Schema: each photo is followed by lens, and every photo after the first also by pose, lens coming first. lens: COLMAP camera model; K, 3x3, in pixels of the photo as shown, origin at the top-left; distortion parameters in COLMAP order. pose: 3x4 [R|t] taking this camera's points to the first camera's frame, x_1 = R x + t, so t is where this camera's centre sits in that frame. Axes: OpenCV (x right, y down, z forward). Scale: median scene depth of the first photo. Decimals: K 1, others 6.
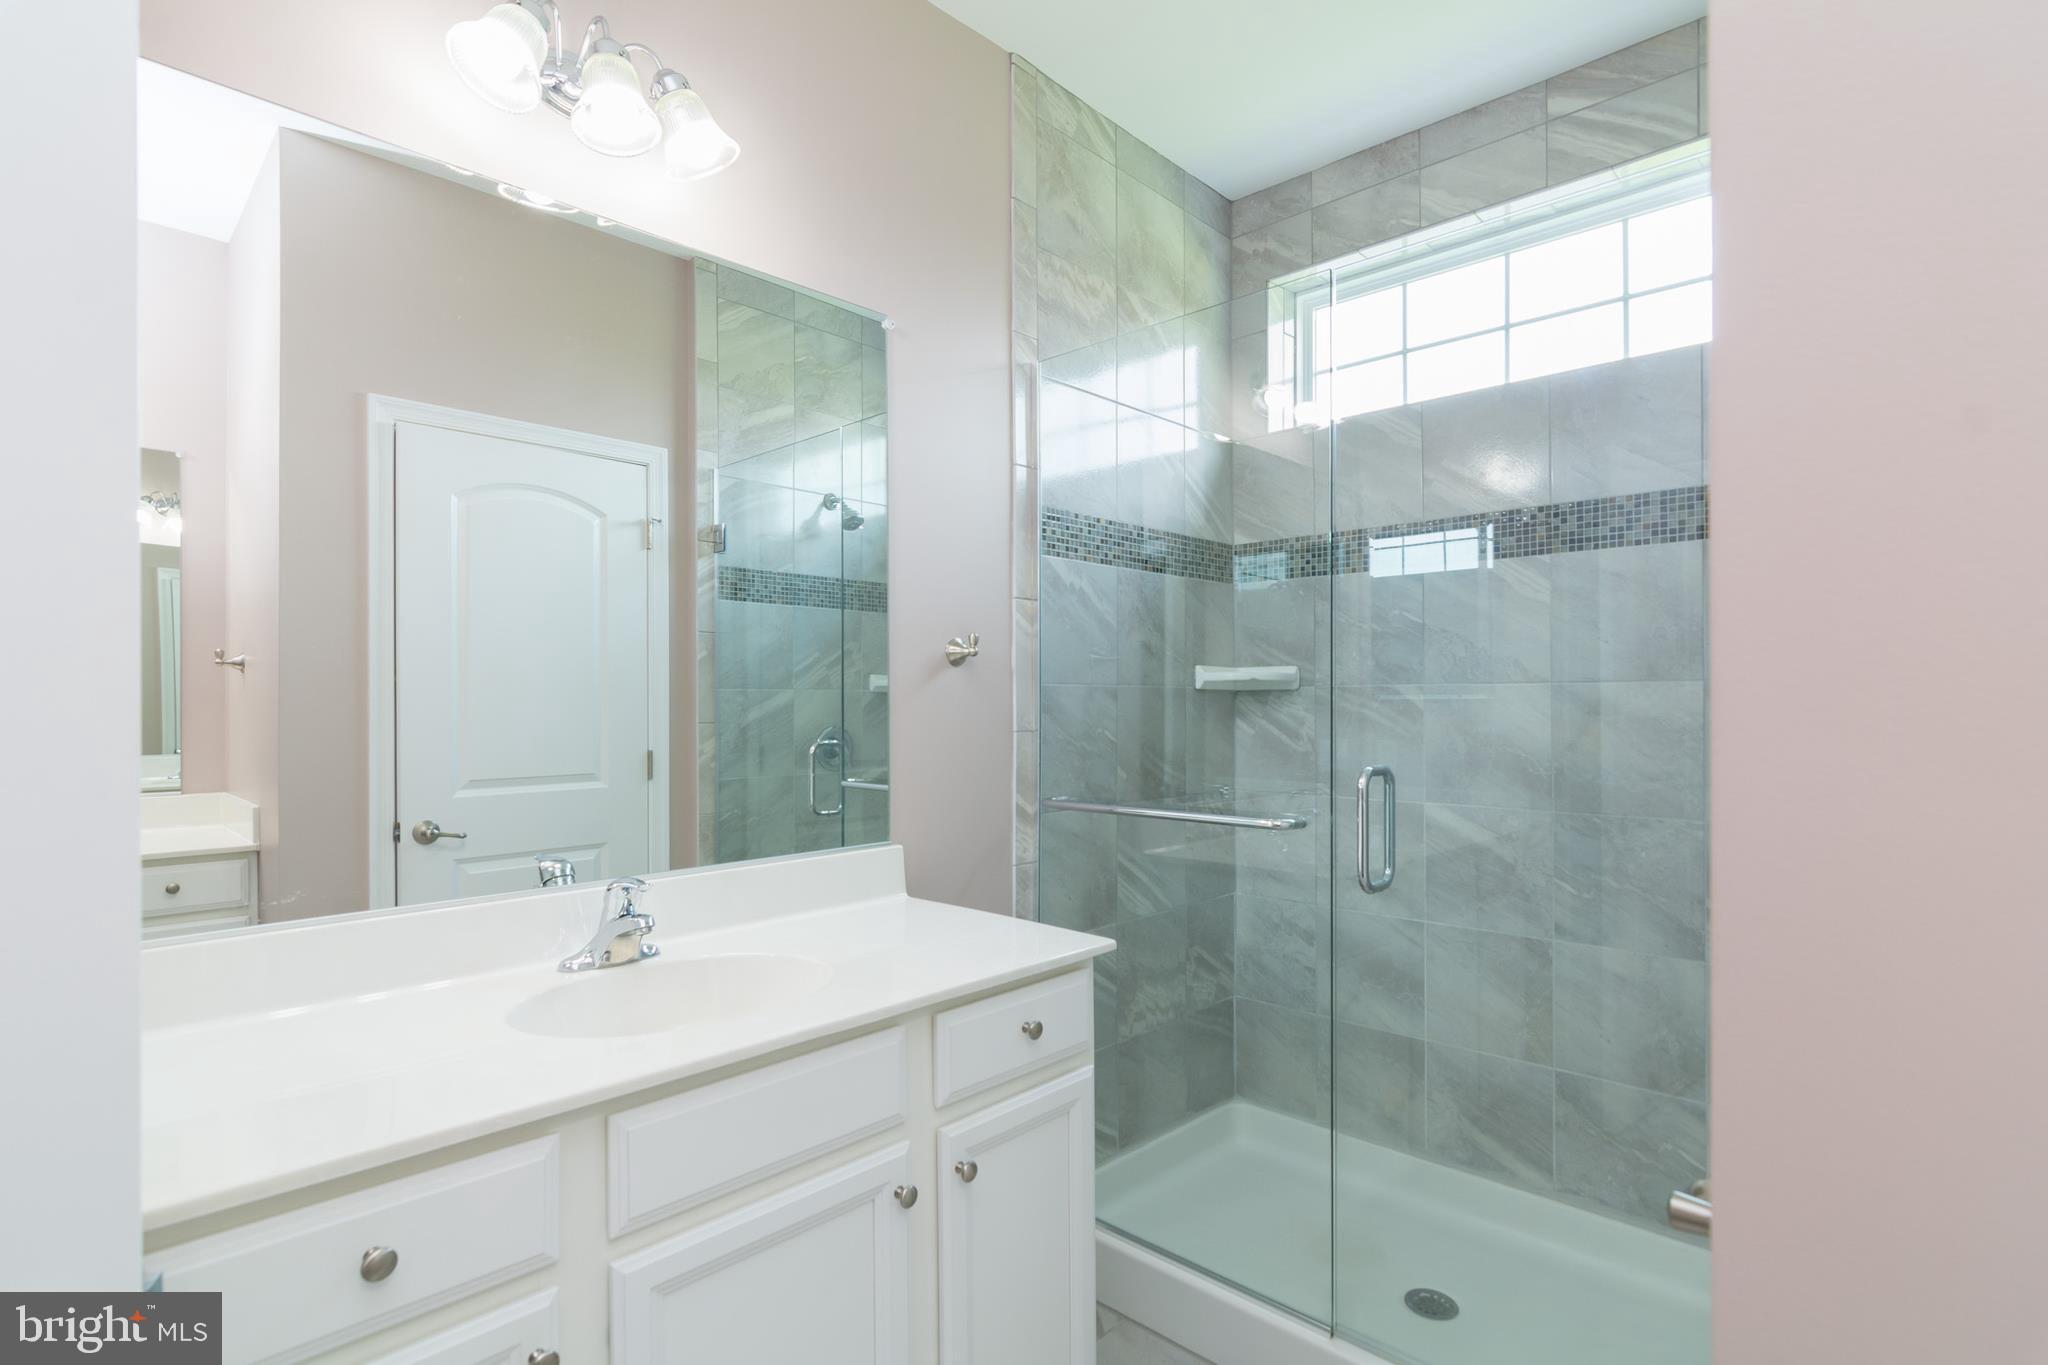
lens RADIAL K [[1012.6, 0, 1023.3], [0, 1012.6, 698.1], [0, 0, 1]] dist [-0.003323, 0.001554]
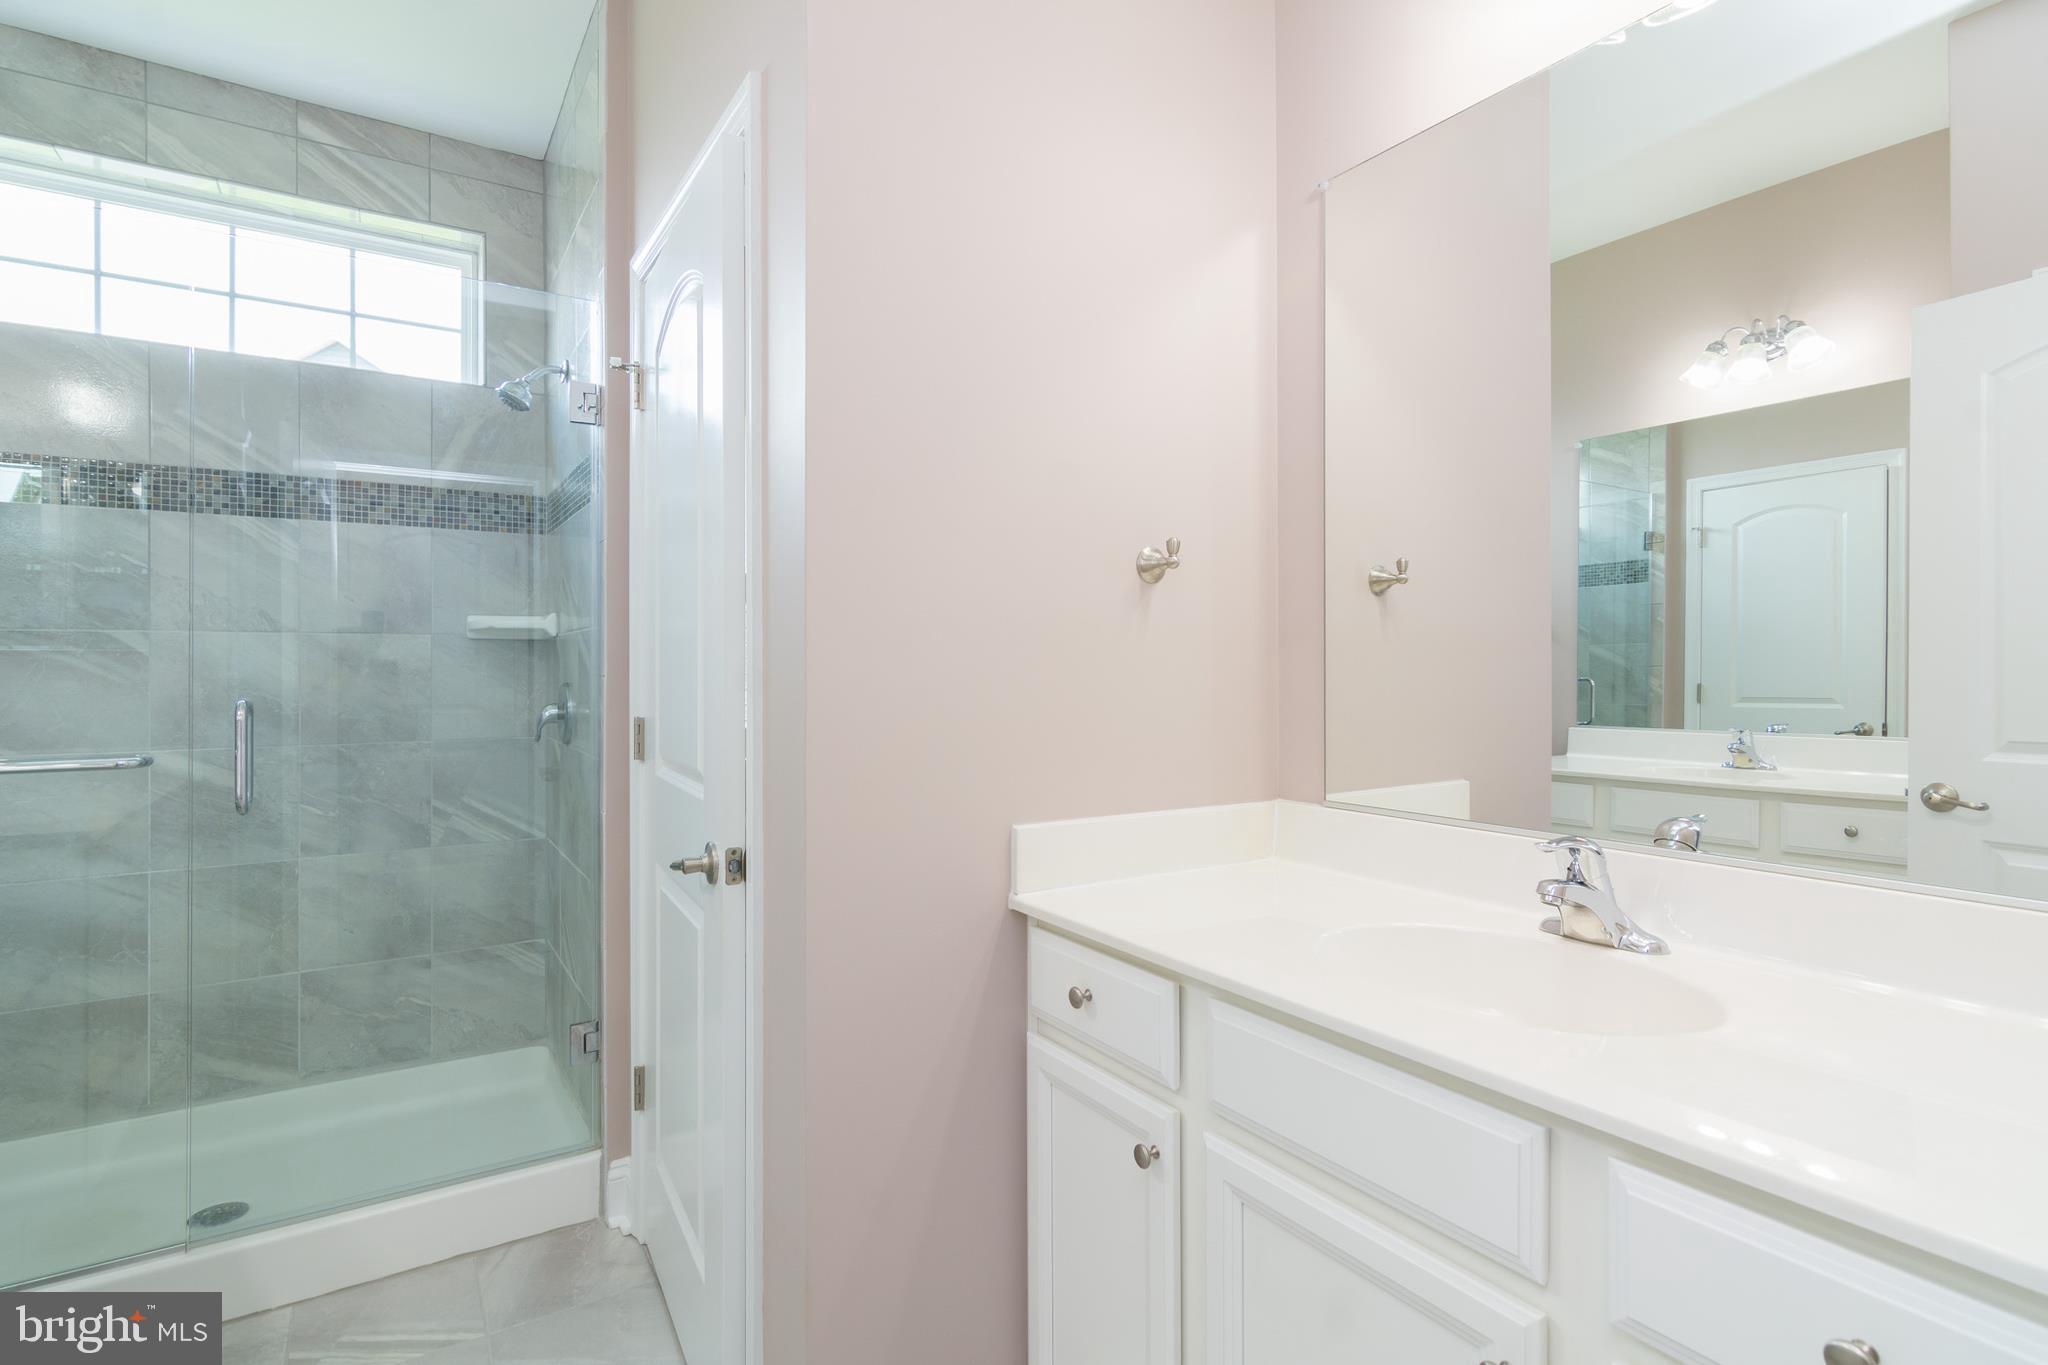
lens RADIAL K [[1012.6, 0, 1023.7], [0, 1012.6, 673.7], [0, 0, 1]] dist [-0.003323, 0.001554]
pose [[0.235098, -0.001557, 0.971970, -0.391192], [-0.001358, 0.999997, 0.001930, 0.027673], [-0.971971, -0.001773, 0.235096, -0.058568]]
